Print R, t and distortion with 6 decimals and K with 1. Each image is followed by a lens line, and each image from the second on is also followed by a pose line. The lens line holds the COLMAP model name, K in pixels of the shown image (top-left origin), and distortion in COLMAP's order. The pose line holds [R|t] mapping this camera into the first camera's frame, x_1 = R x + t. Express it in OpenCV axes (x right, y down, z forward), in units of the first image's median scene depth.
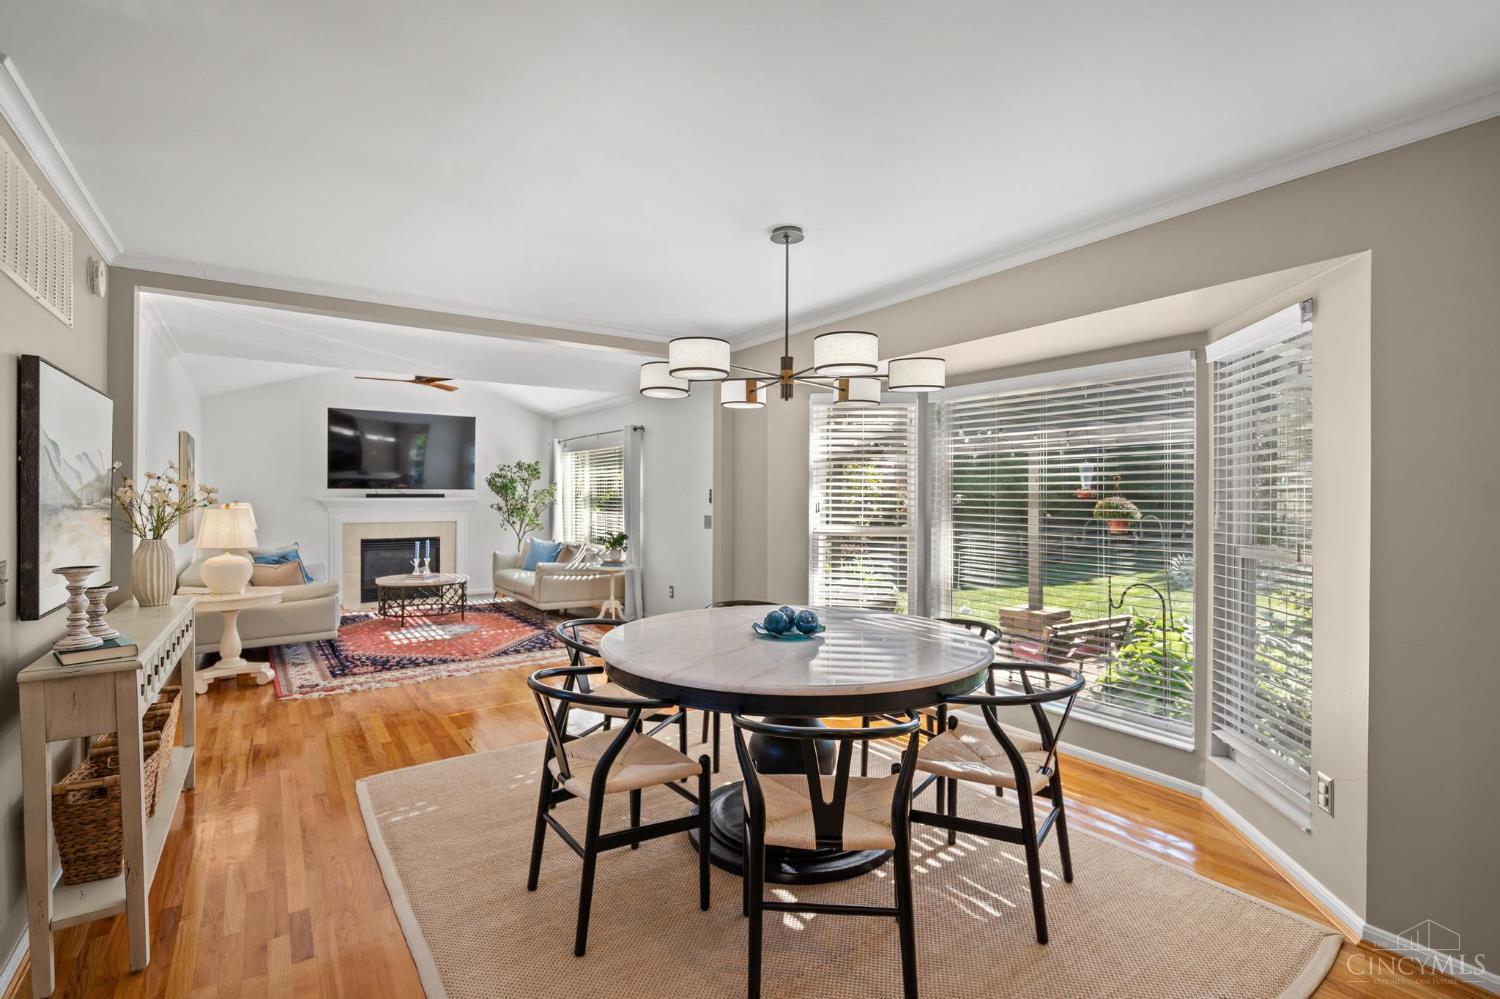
lens RADIAL K [[696.4, 0, 737.4], [0, 696.4, 491.1], [0, 0, 1]] dist [-0.001600, 0.002896]
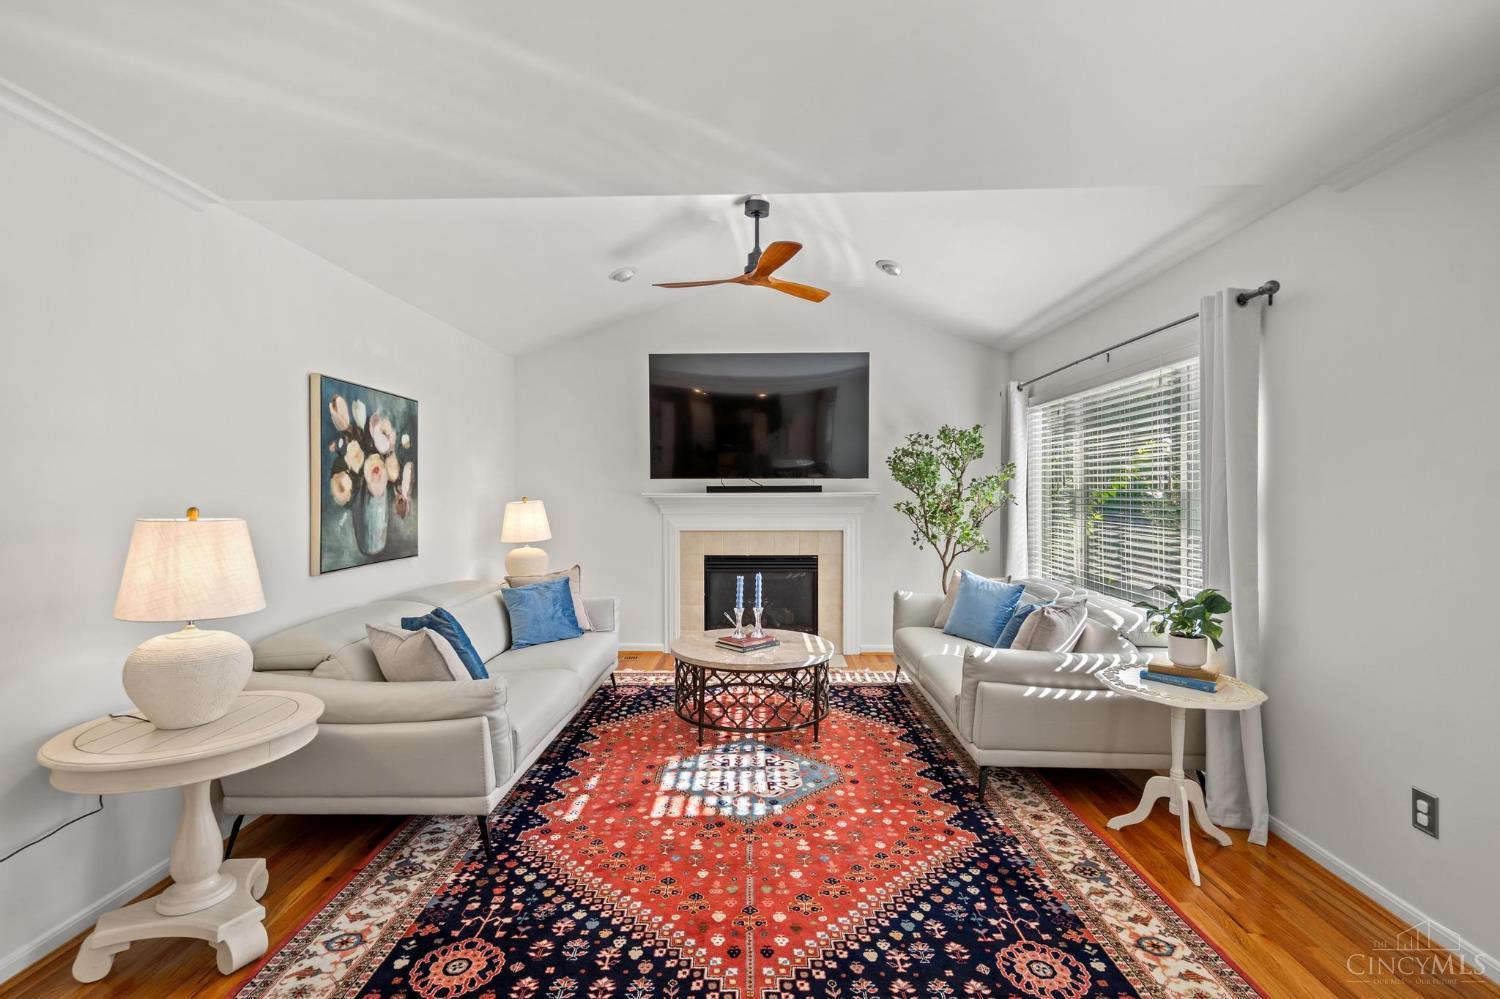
lens RADIAL K [[696.4, 0, 735.7], [0, 696.4, 495.5], [0, 0, 1]] dist [-0.001600, 0.002896]
pose [[0.804429, 0.000649, -0.594048, -0.128614], [0.008041, 0.999896, 0.011981, 0.004991], [0.593994, -0.014414, 0.804340, 0.497155]]
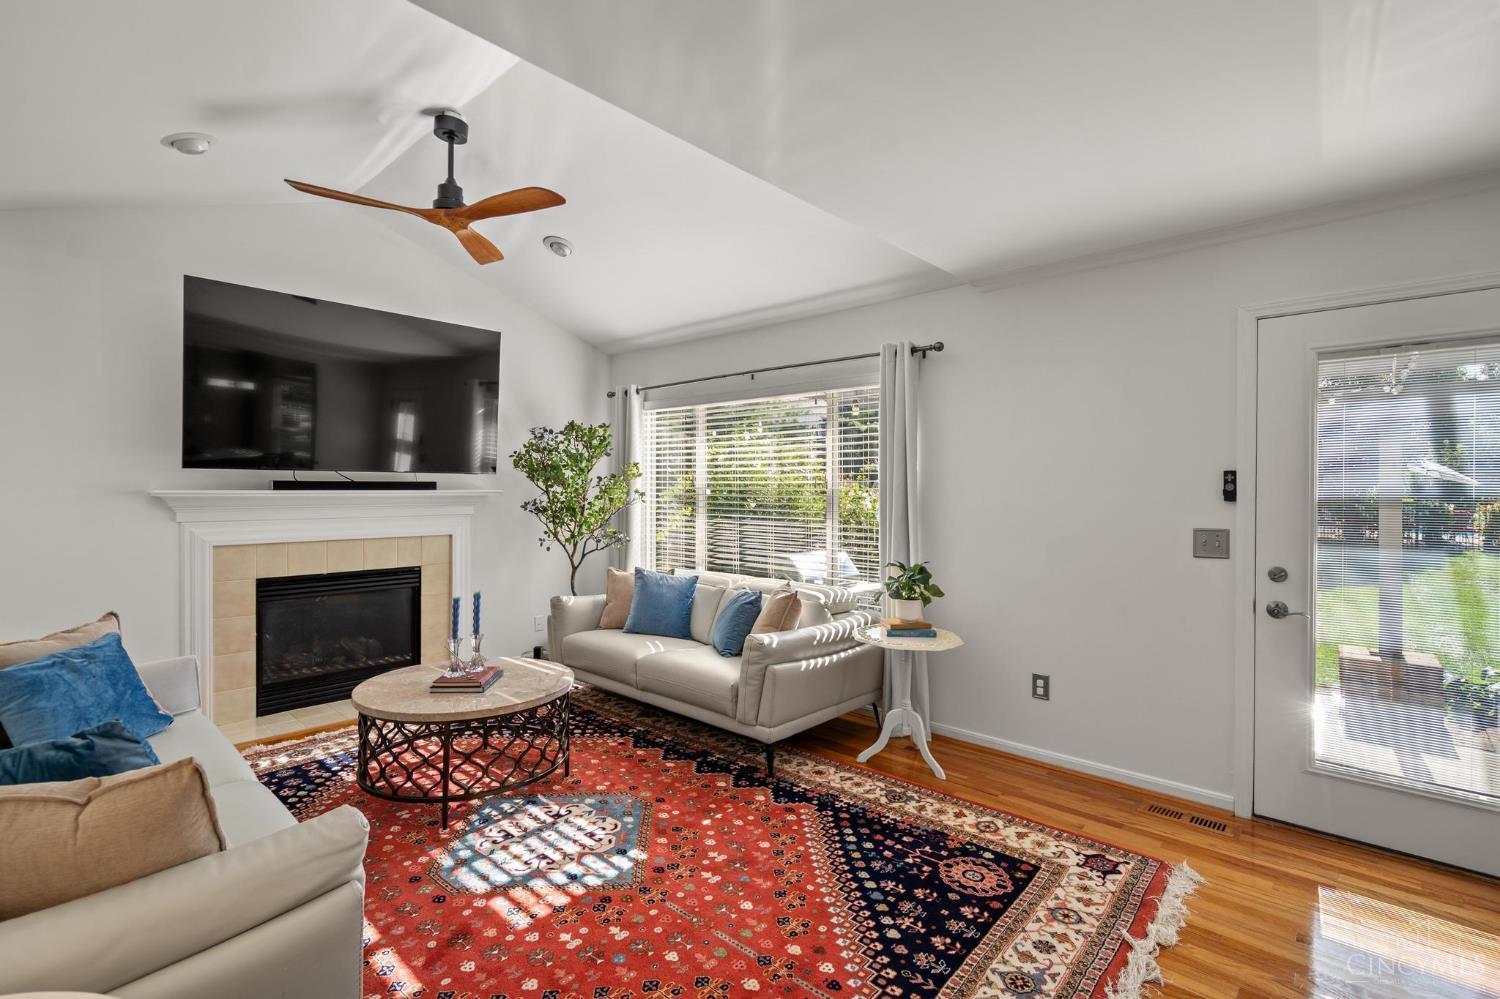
lens RADIAL K [[696.4, 0, 747.3], [0, 696.4, 493.6], [0, 0, 1]] dist [-0.001600, 0.002896]
pose [[0.974310, 0.000313, 0.225212, -0.333424], [-0.003373, 0.999907, 0.013202, 0.005545], [-0.225187, -0.013622, 0.974220, 0.486223]]
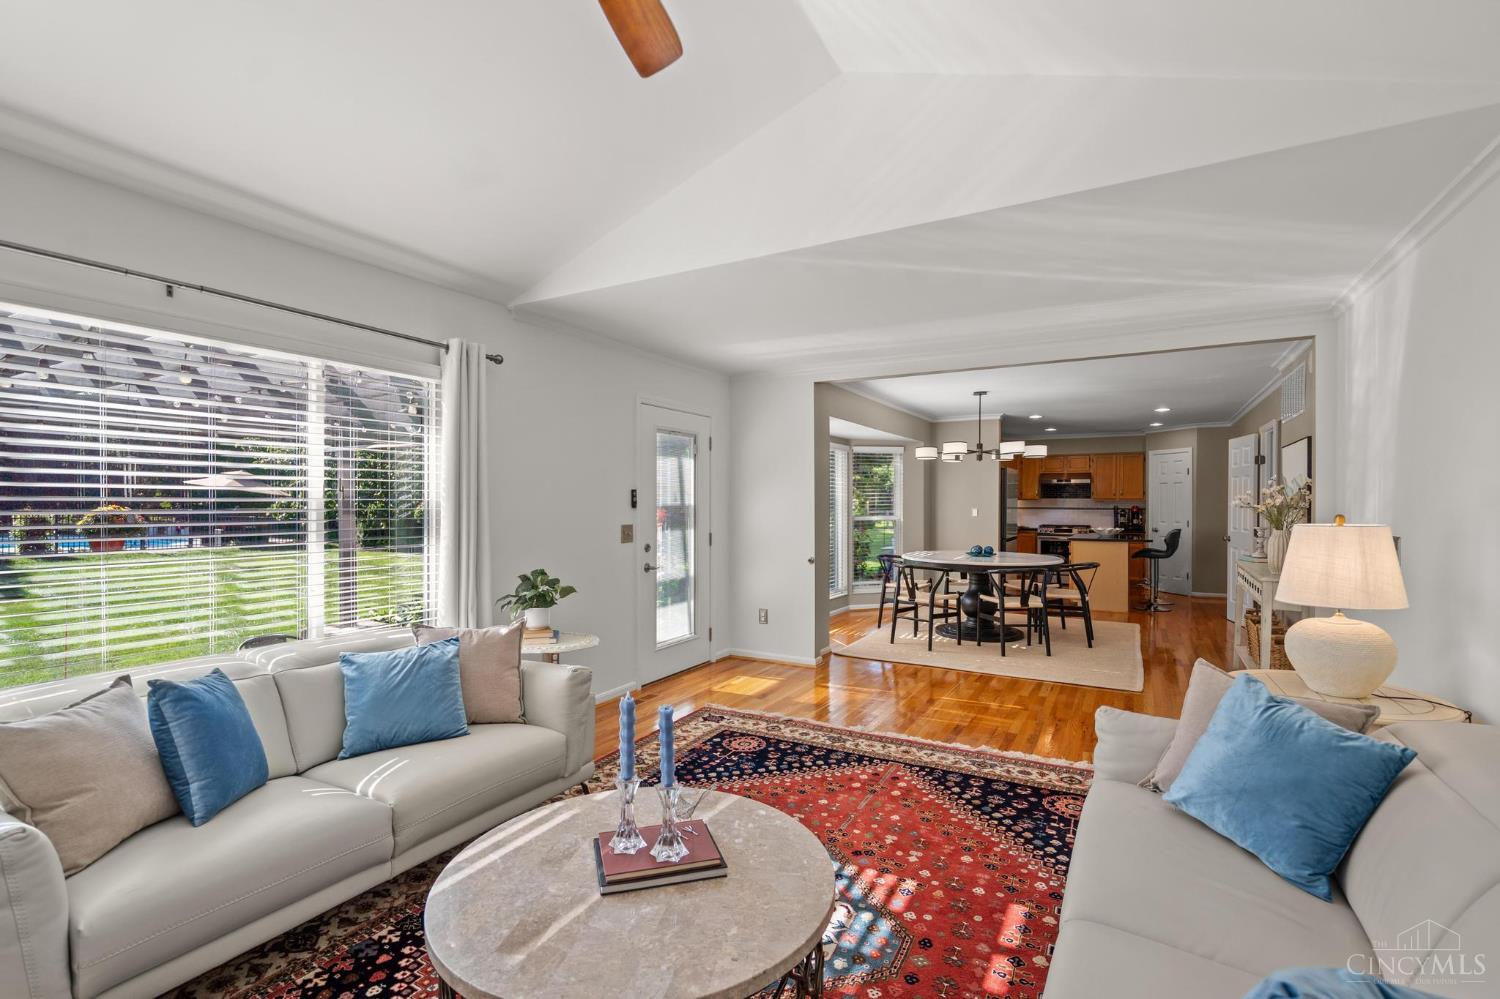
lens RADIAL K [[696.4, 0, 737.3], [0, 696.4, 507.3], [0, 0, 1]] dist [-0.001600, 0.002896]
pose [[-0.432638, -0.011021, 0.901501, -0.579100], [-0.011203, 0.999914, 0.006847, 0.007675], [-0.901498, -0.007137, -0.432724, 0.931991]]
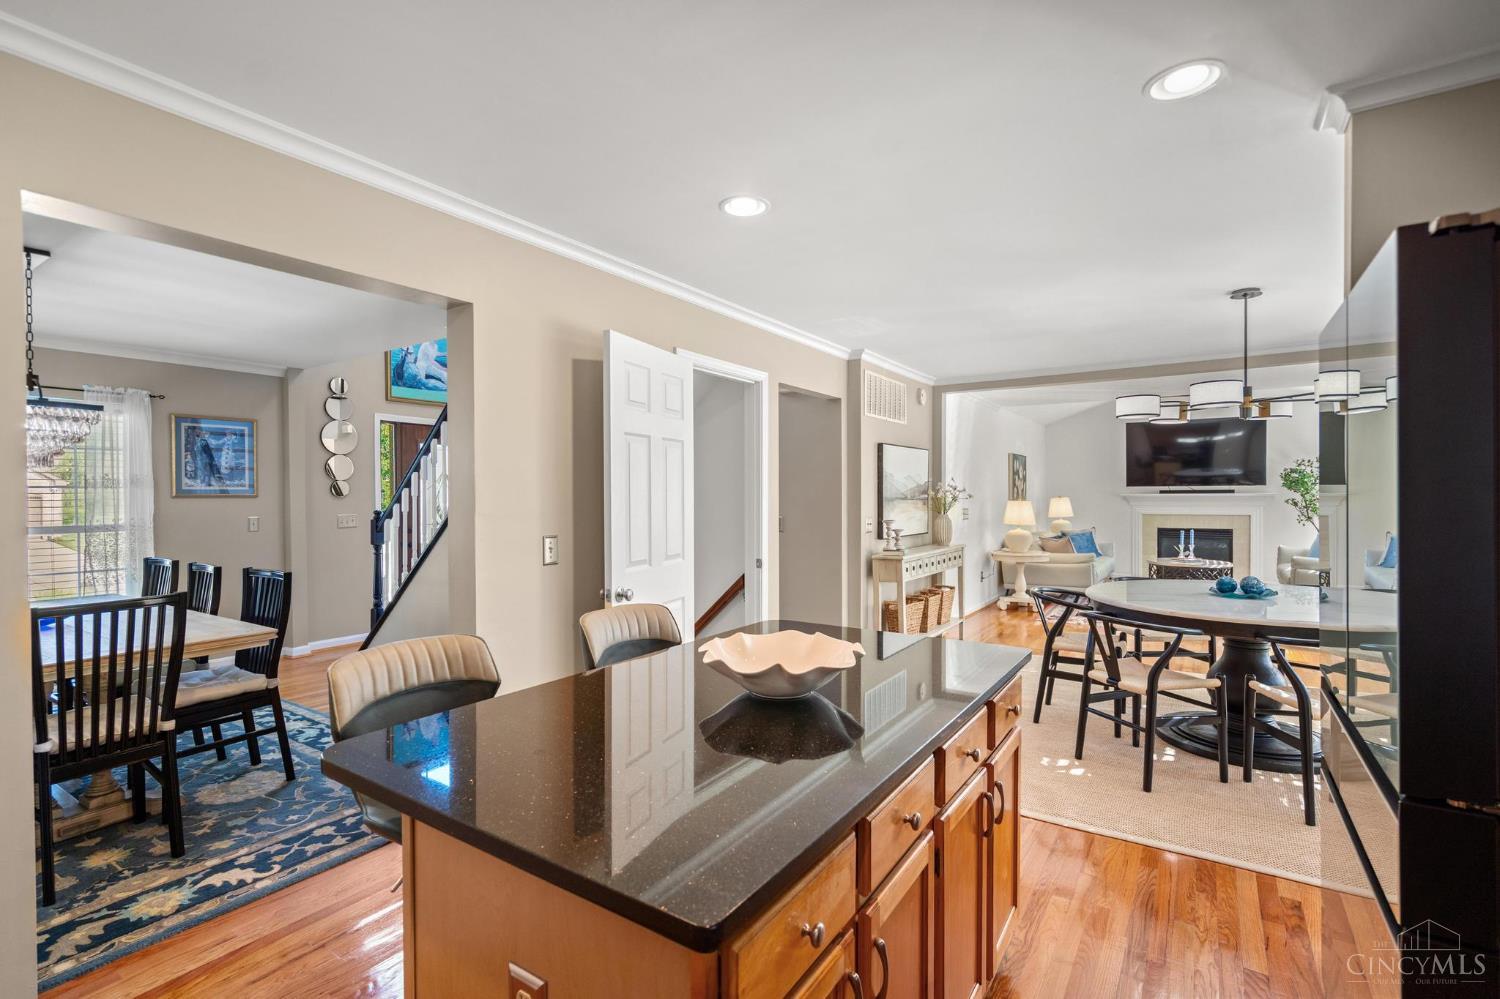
lens RADIAL K [[696.4, 0, 745.7], [0, 696.4, 499.6], [0, 0, 1]] dist [-0.001600, 0.002896]
pose [[0.387557, 0.004621, -0.921834, 0.299053], [0.013039, 0.999860, 0.010494, -0.001774], [0.921754, -0.016087, 0.387442, -0.125864]]
